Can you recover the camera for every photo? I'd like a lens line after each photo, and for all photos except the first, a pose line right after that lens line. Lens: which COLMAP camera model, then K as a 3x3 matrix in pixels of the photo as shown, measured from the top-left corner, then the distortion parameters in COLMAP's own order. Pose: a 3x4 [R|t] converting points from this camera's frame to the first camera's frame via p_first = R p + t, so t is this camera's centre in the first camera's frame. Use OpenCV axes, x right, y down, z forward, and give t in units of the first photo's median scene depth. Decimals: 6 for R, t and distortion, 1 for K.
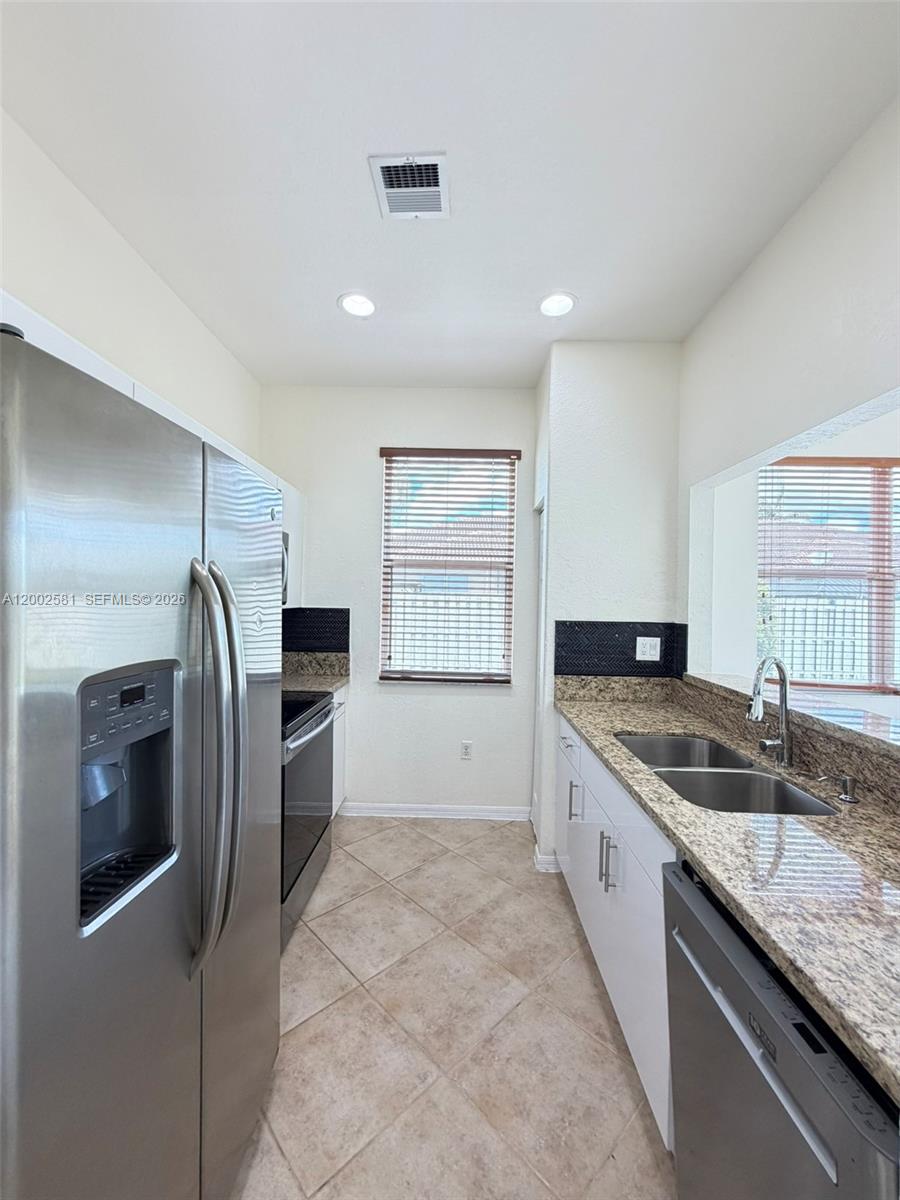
lens RADIAL K [[478.1, 0, 452.3], [0, 478.1, 595.4], [0, 0, 1]] dist [0.000549, 0.000326]
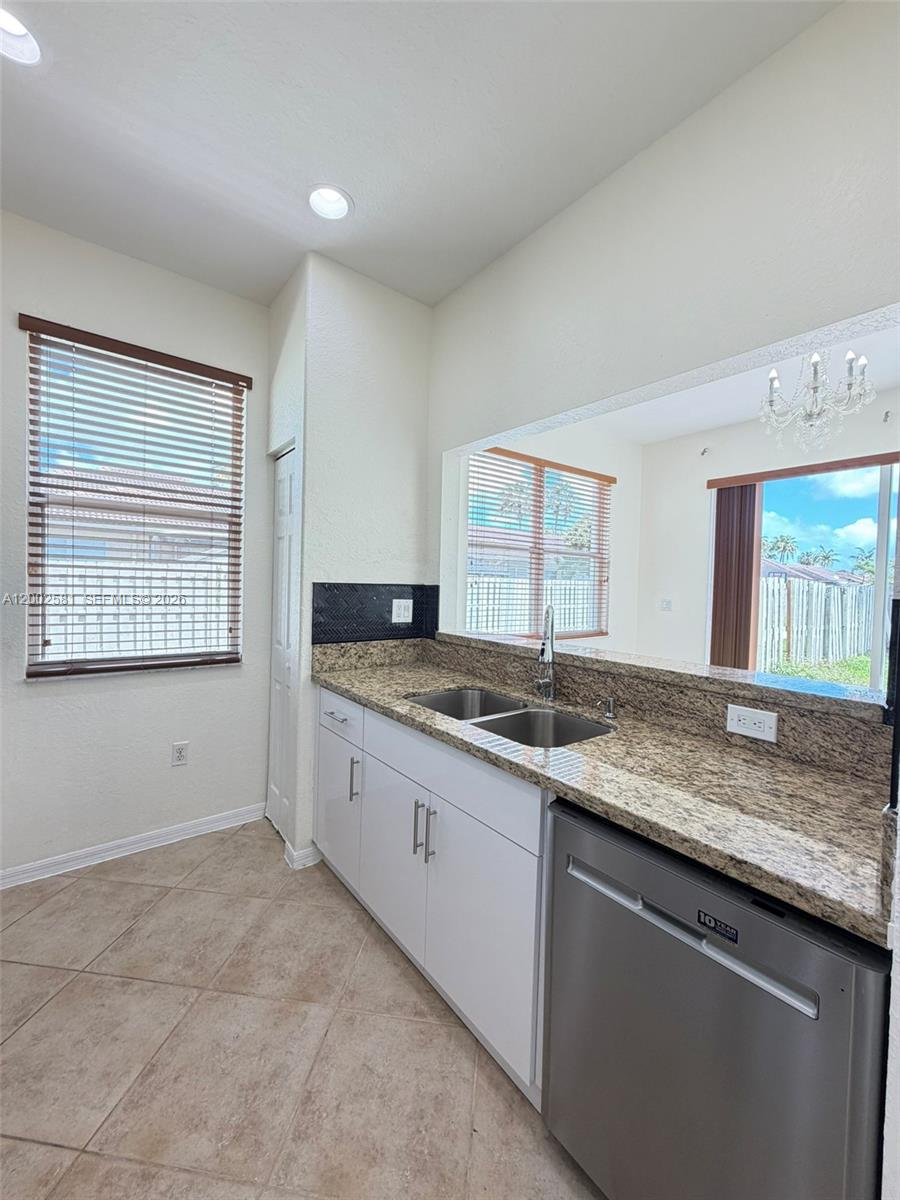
lens RADIAL K [[478.1, 0, 452.3], [0, 478.1, 595.4], [0, 0, 1]] dist [0.000549, 0.000326]
pose [[0.777023, -0.017064, 0.629241, -0.138655], [-0.013236, 0.998969, 0.043435, 0.035920], [-0.629333, -0.042078, 0.775996, 0.167783]]
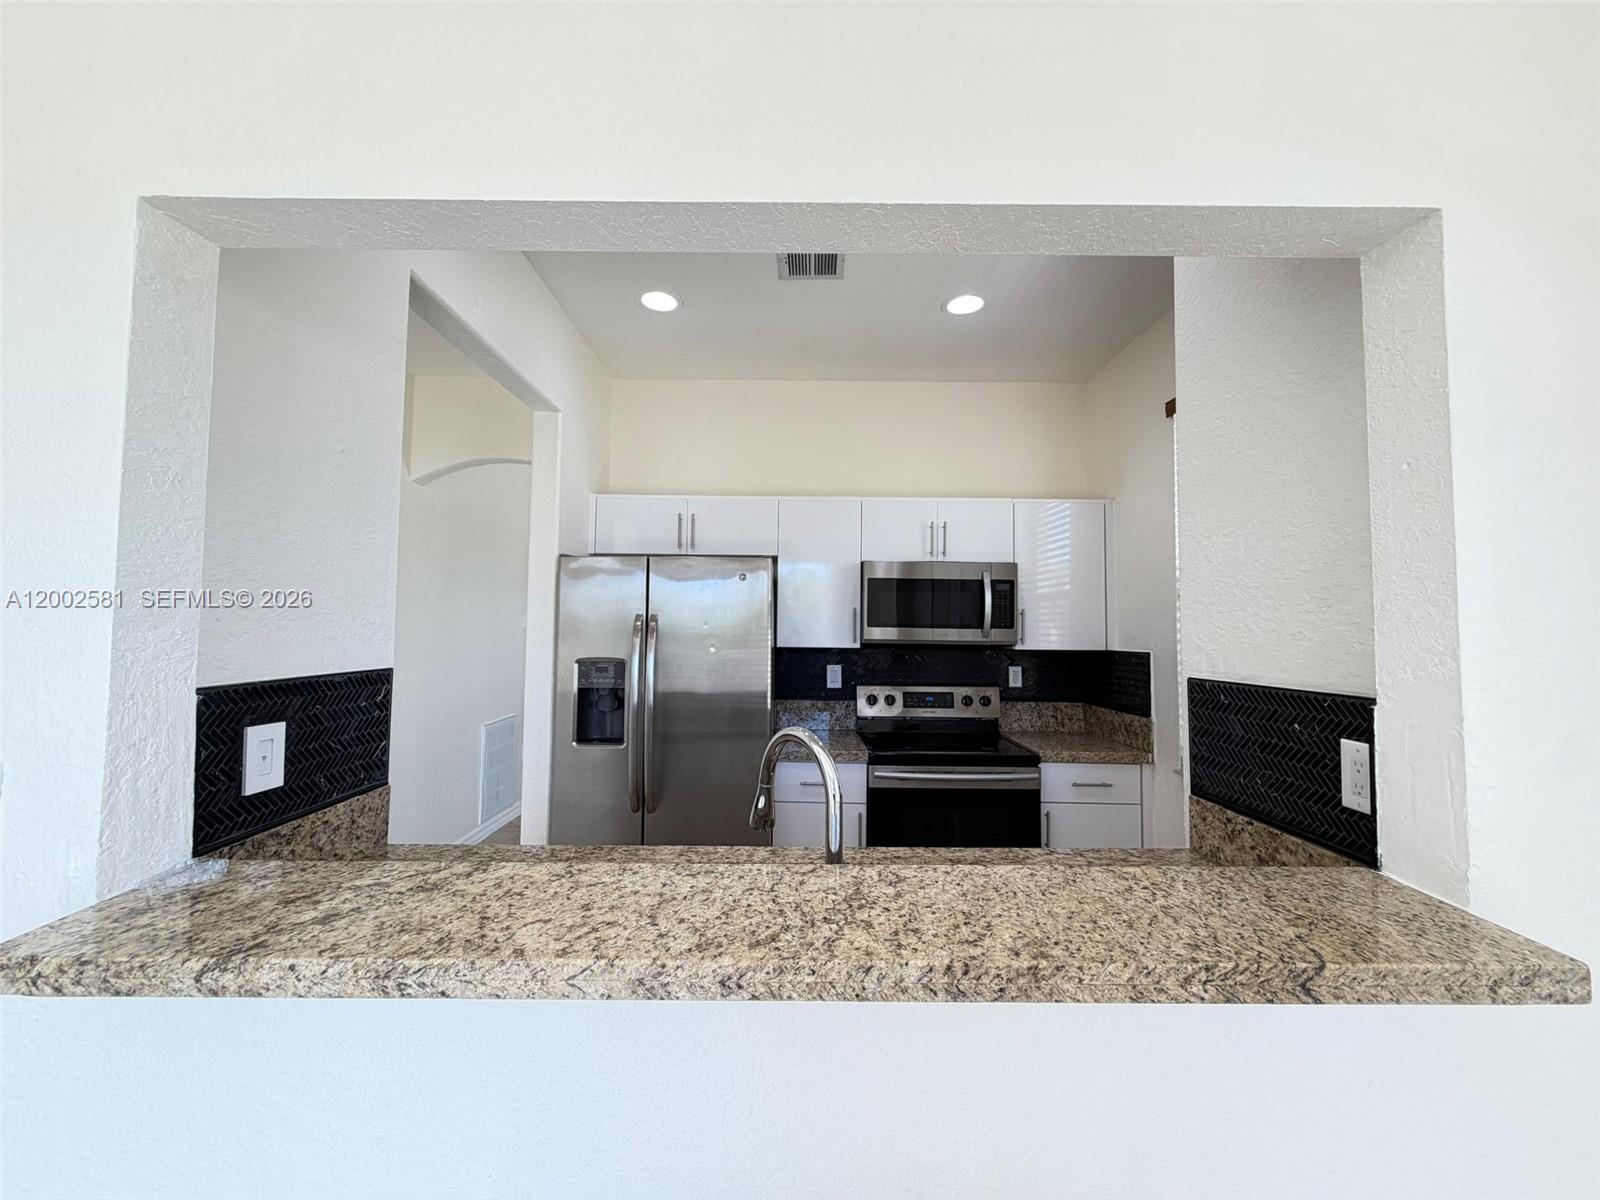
lens RADIAL K [[637.5, 0, 794.9], [0, 637.5, 599.9], [0, 0, 1]] dist [0.000549, 0.000326]
pose [[0.011874, -0.068984, -0.997547, 0.865972], [-0.002259, 0.997613, -0.069016, 0.020841], [0.999927, 0.003073, 0.011690, 0.615857]]
